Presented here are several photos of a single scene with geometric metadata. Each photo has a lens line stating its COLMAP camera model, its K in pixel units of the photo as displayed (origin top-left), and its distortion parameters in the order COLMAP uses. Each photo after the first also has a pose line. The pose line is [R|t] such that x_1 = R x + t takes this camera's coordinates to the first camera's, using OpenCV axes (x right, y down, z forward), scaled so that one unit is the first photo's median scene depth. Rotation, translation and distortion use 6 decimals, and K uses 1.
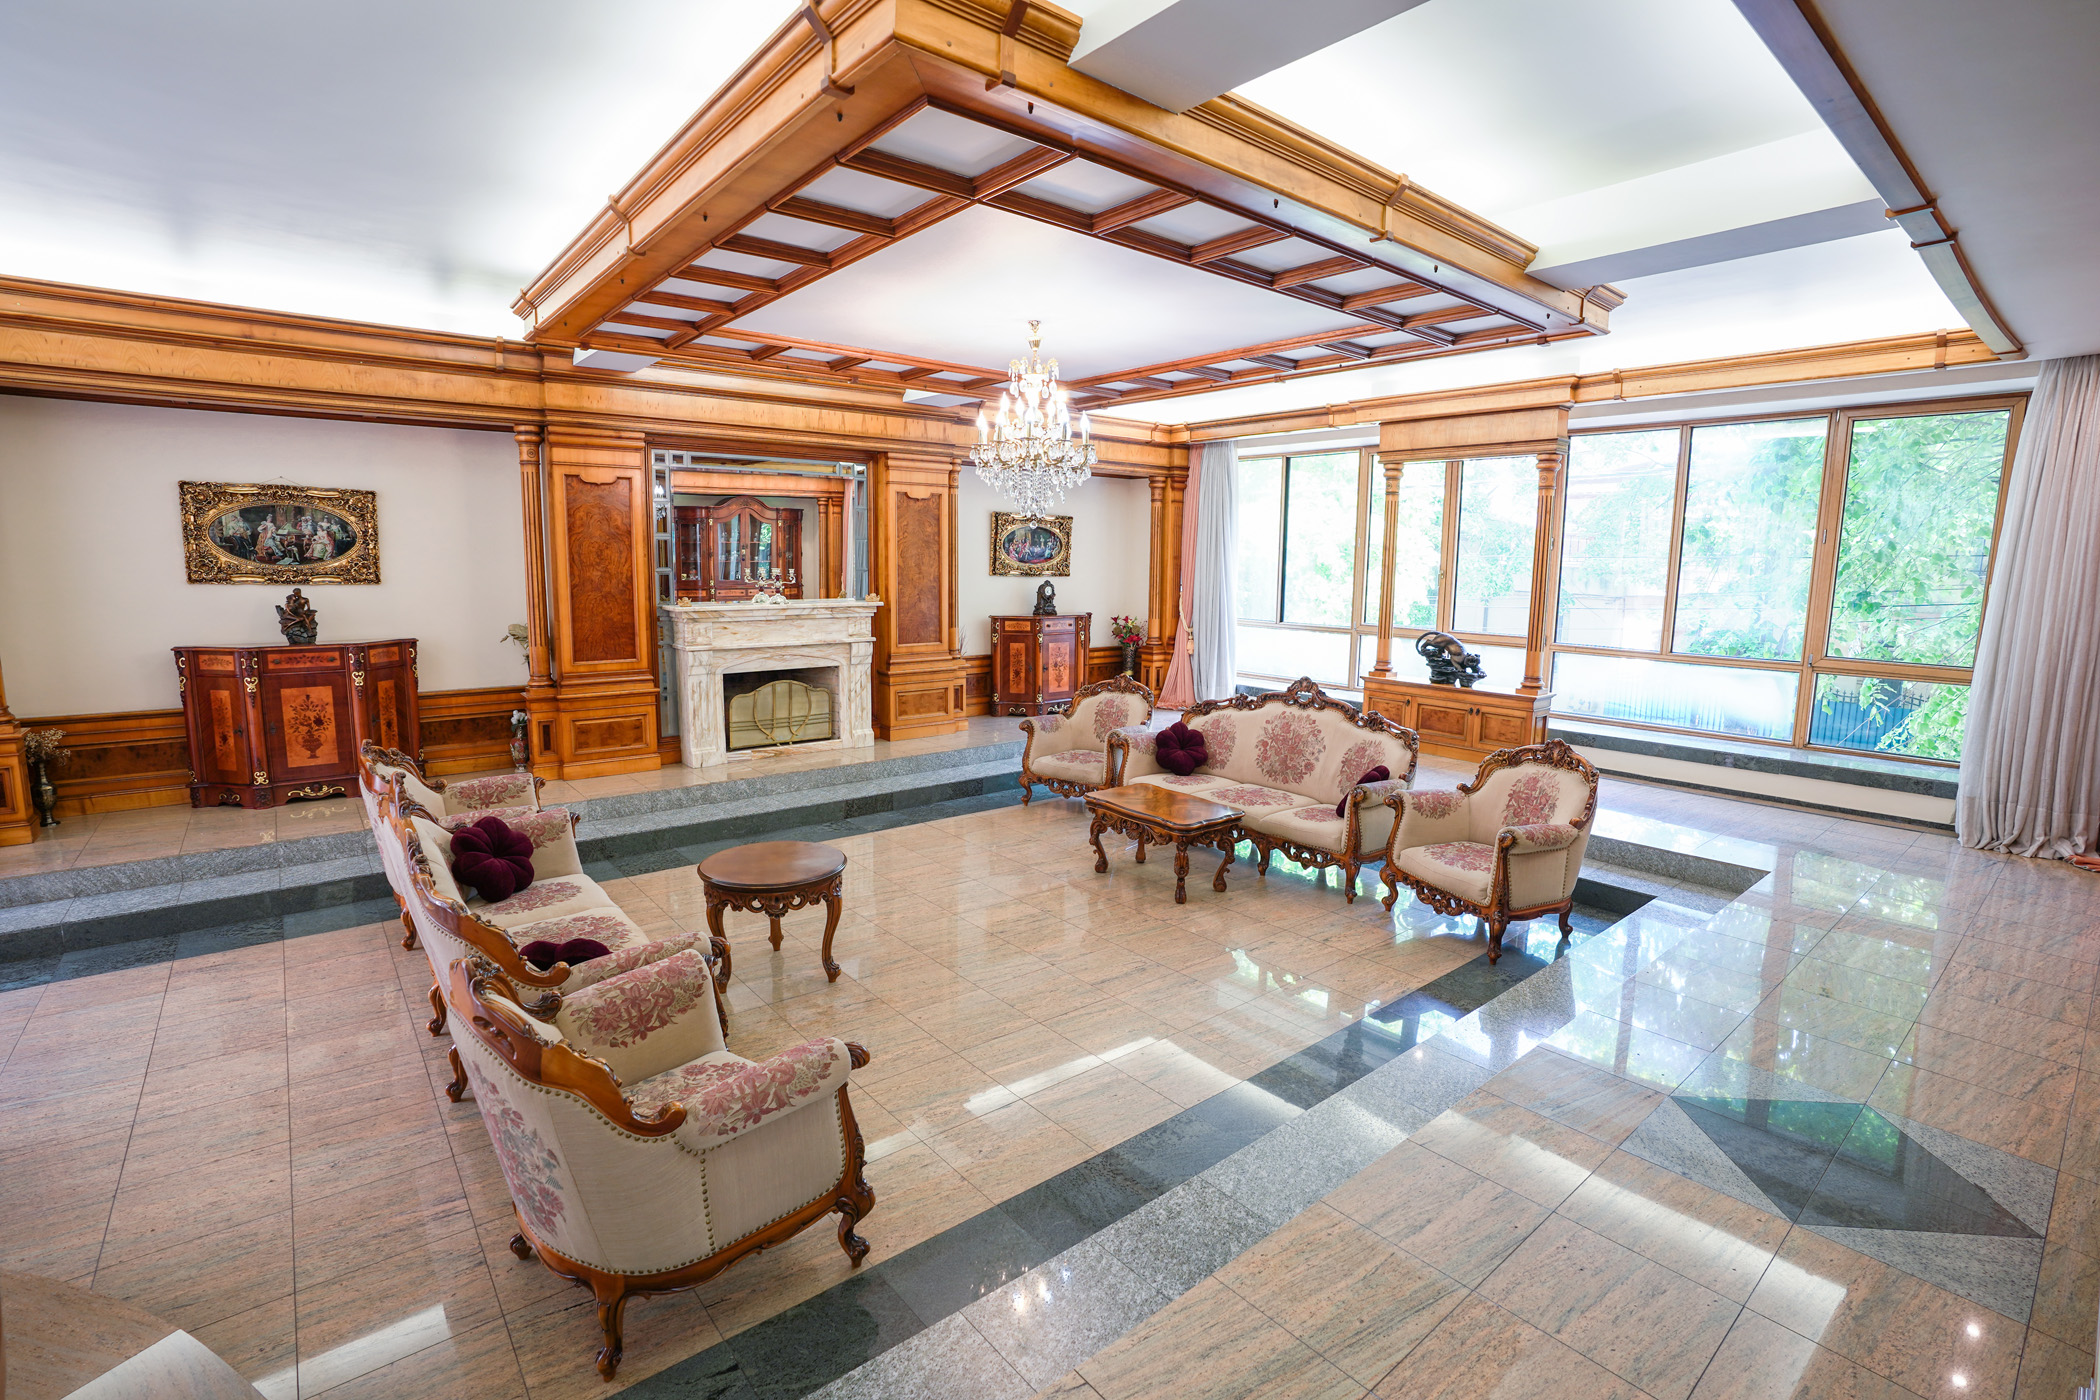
lens RADIAL K [[969.5, 0, 1055.6], [0, 969.5, 691.7], [0, 0, 1]] dist [-0.065937, 0.025078]
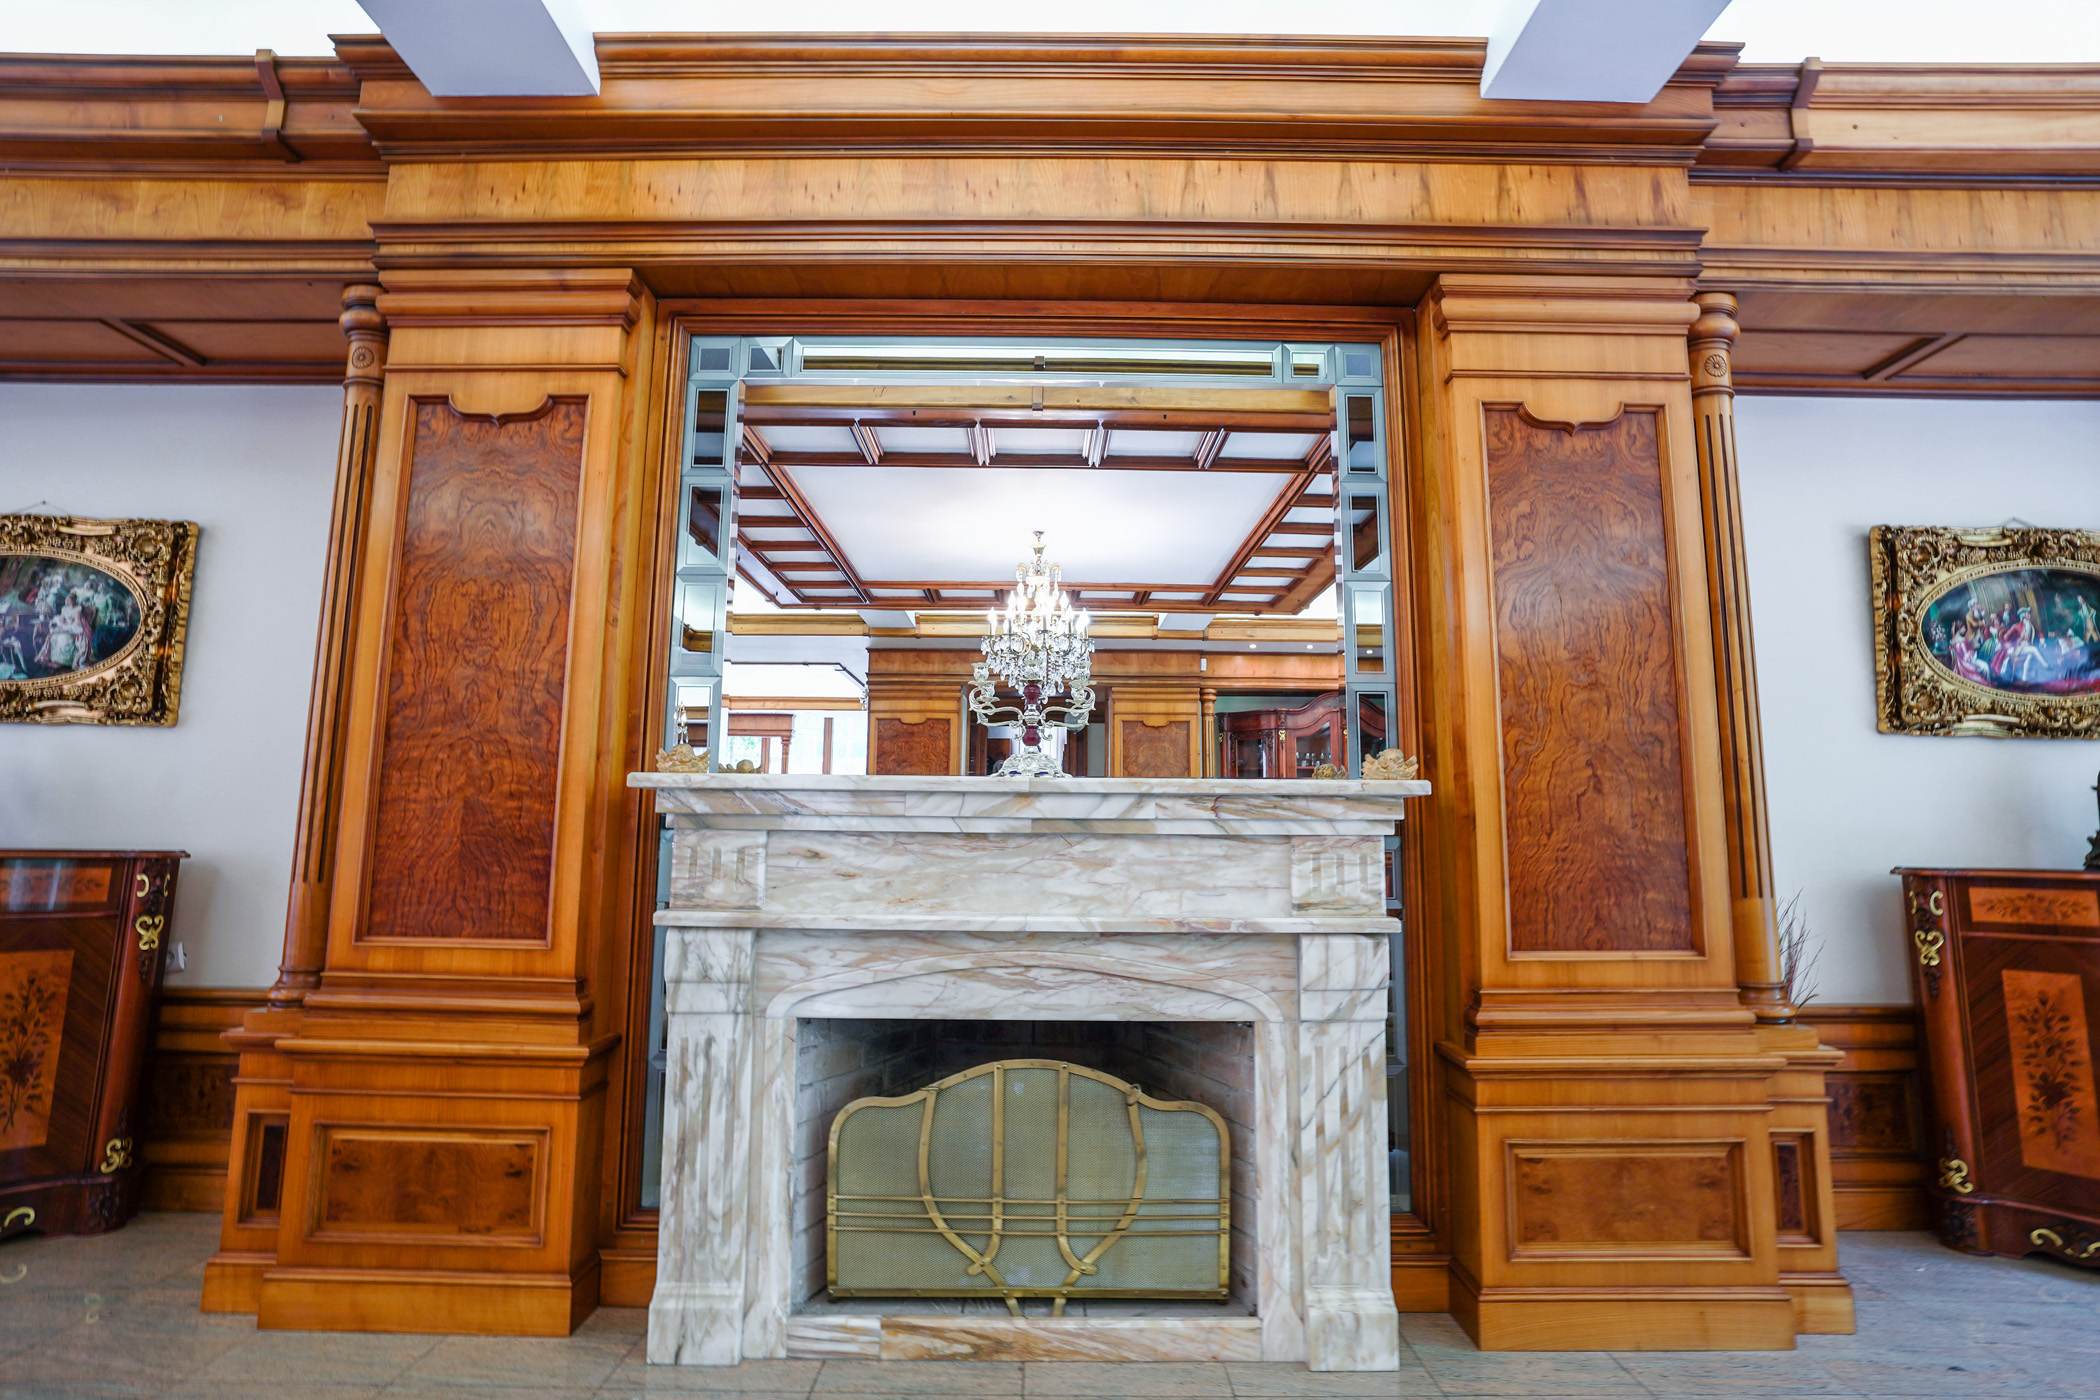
lens RADIAL K [[1076.9, 0, 1047.8], [0, 1076.9, 687.2], [0, 0, 1]] dist [-0.049381, 0.015840]
pose [[0.772218, -0.093463, -0.628446, -0.092092], [-0.087446, 0.964074, -0.250829, -0.044579], [0.629311, 0.248650, 0.736302, 0.888483]]
